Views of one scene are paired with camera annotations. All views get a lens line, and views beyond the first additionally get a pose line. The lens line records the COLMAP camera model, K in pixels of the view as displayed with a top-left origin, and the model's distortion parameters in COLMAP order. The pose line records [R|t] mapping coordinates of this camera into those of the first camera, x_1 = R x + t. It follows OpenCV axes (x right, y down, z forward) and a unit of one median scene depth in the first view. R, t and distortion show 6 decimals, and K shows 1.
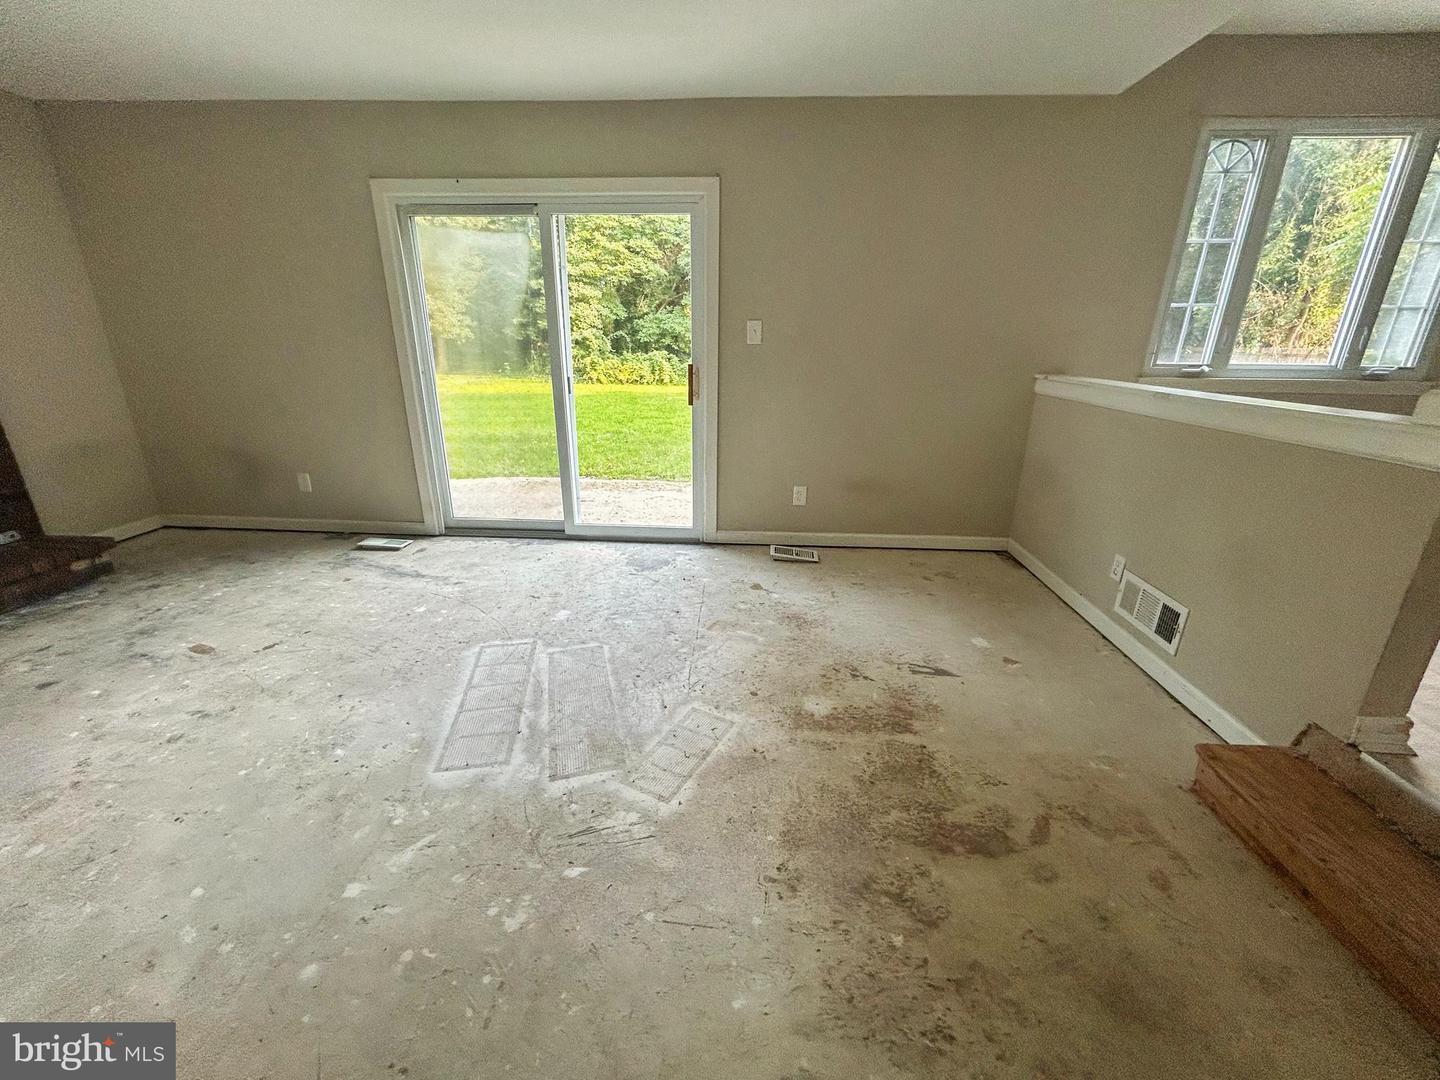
lens RADIAL K [[590.5, 0, 714.2], [0, 590.5, 536.8], [0, 0, 1]] dist [0.002706, 0.000617]
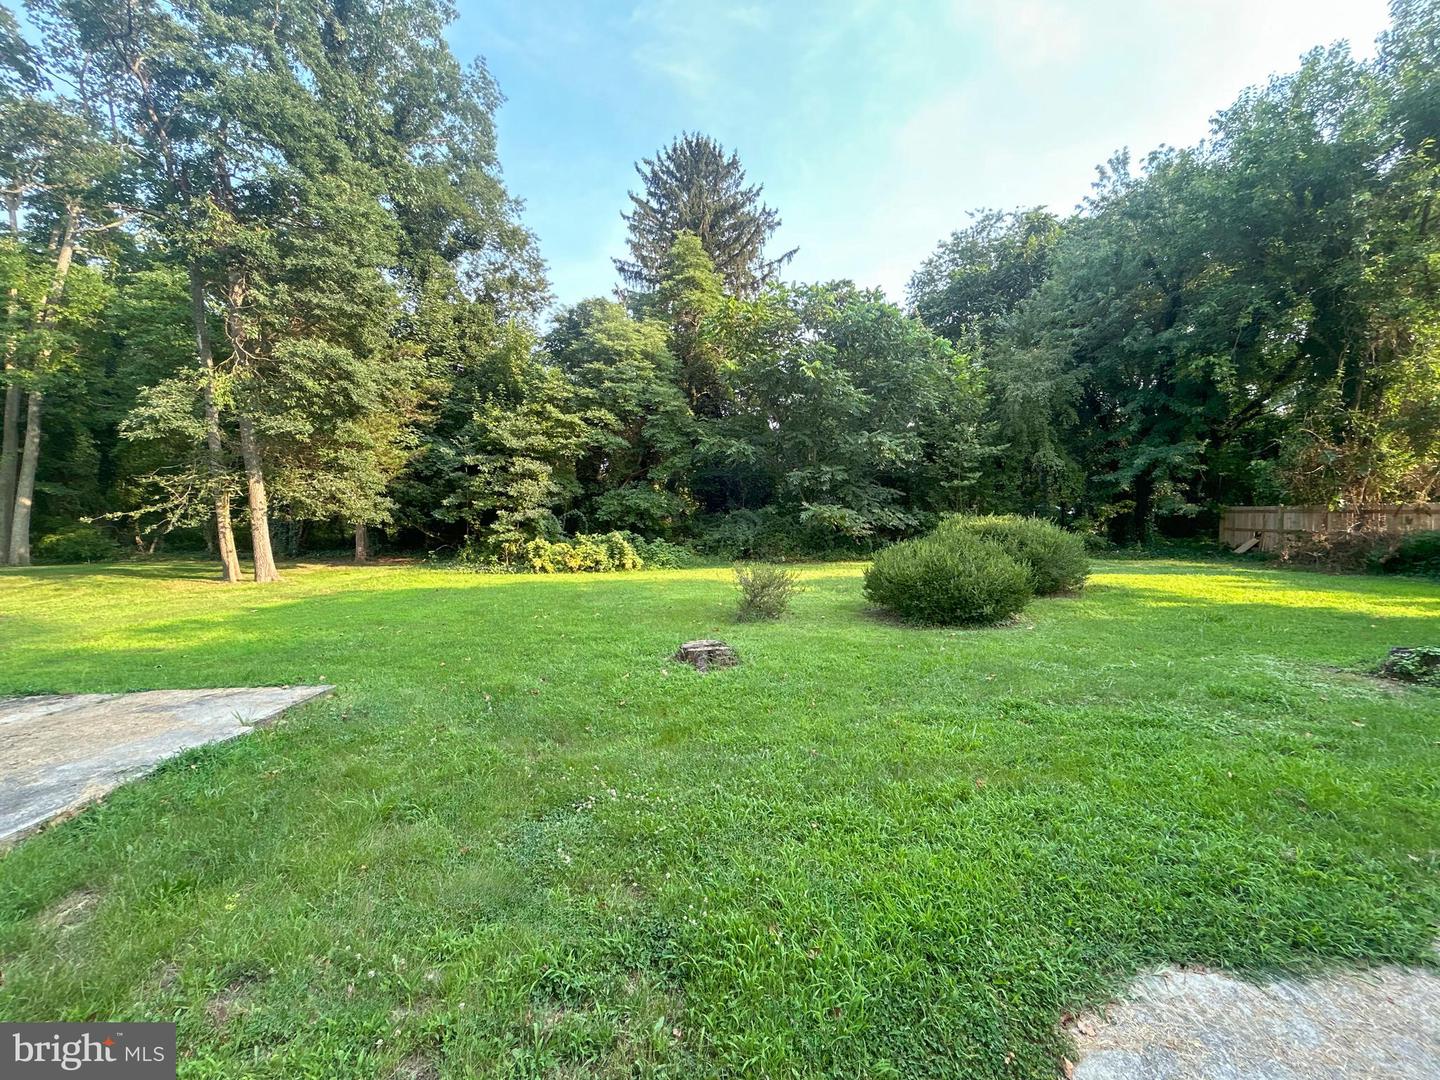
lens RADIAL K [[590.5, 0, 719.2], [0, 590.5, 535.3], [0, 0, 1]] dist [0.002706, 0.000617]
pose [[0.998182, -0.031642, 0.051294, 0.022848], [0.044807, 0.958815, -0.280475, -0.503542], [-0.040307, 0.282263, 0.958490, 1.449434]]
